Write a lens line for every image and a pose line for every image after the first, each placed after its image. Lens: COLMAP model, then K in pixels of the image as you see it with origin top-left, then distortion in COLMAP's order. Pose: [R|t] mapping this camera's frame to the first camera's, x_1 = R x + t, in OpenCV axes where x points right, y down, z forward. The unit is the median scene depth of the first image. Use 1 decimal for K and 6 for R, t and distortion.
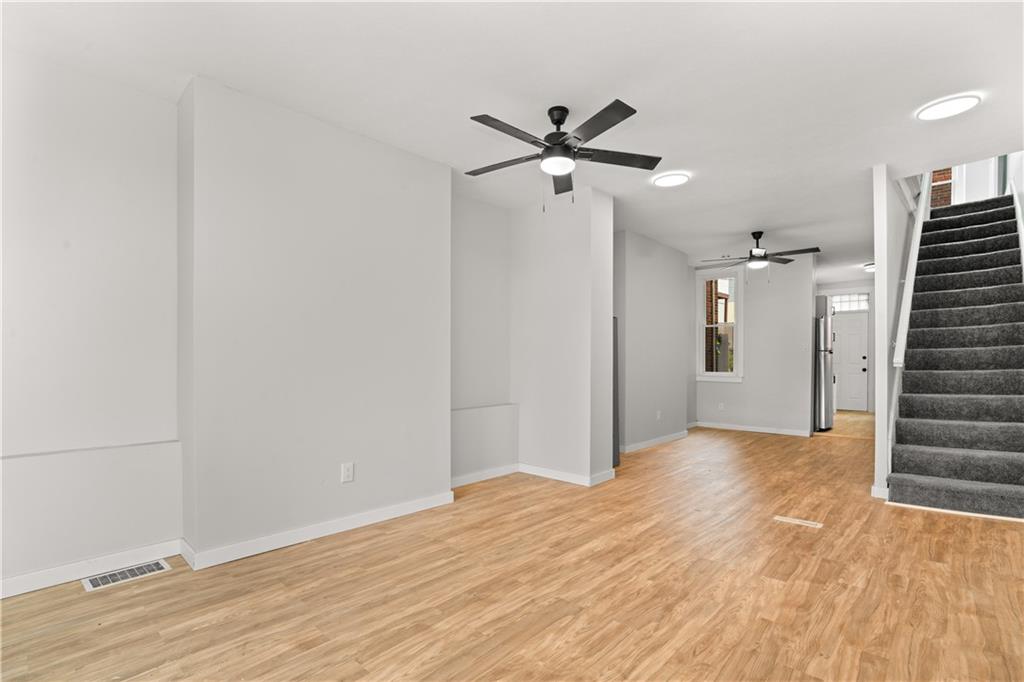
lens RADIAL K [[494.4, 0, 516.1], [0, 494.4, 357.7], [0, 0, 1]] dist [-0.002986, 0.000052]
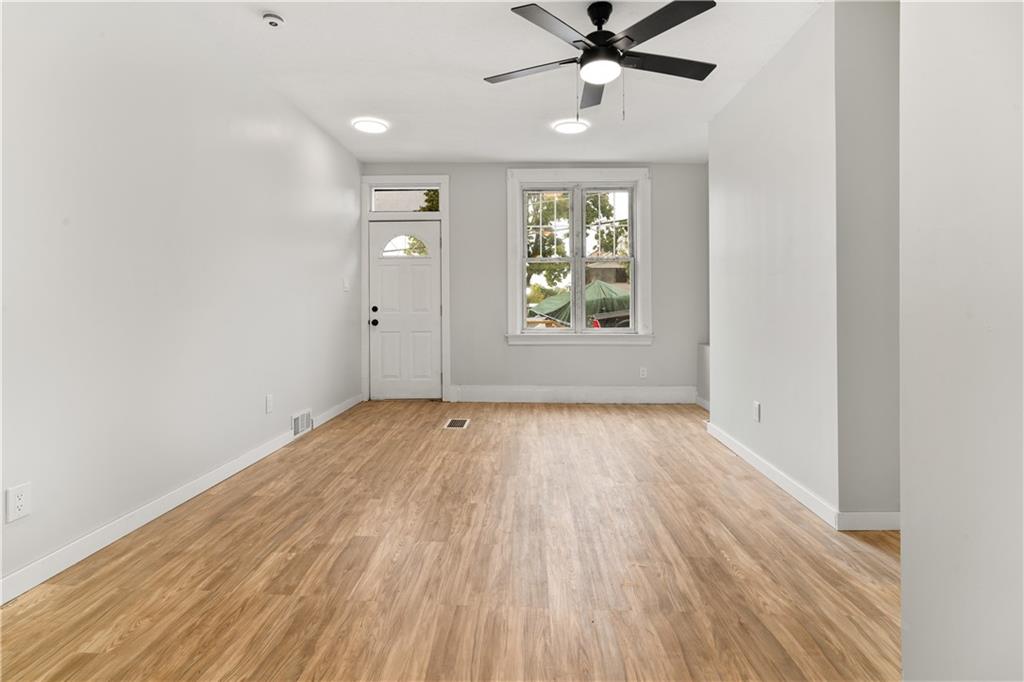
lens RADIAL K [[494.4, 0, 519.7], [0, 494.4, 306.3], [0, 0, 1]] dist [-0.002986, 0.000052]
pose [[-0.752840, 0.007206, -0.658164, 0.926909], [0.003836, 0.999971, 0.006560, 0.007280], [0.658193, 0.002414, -0.752846, 1.920983]]
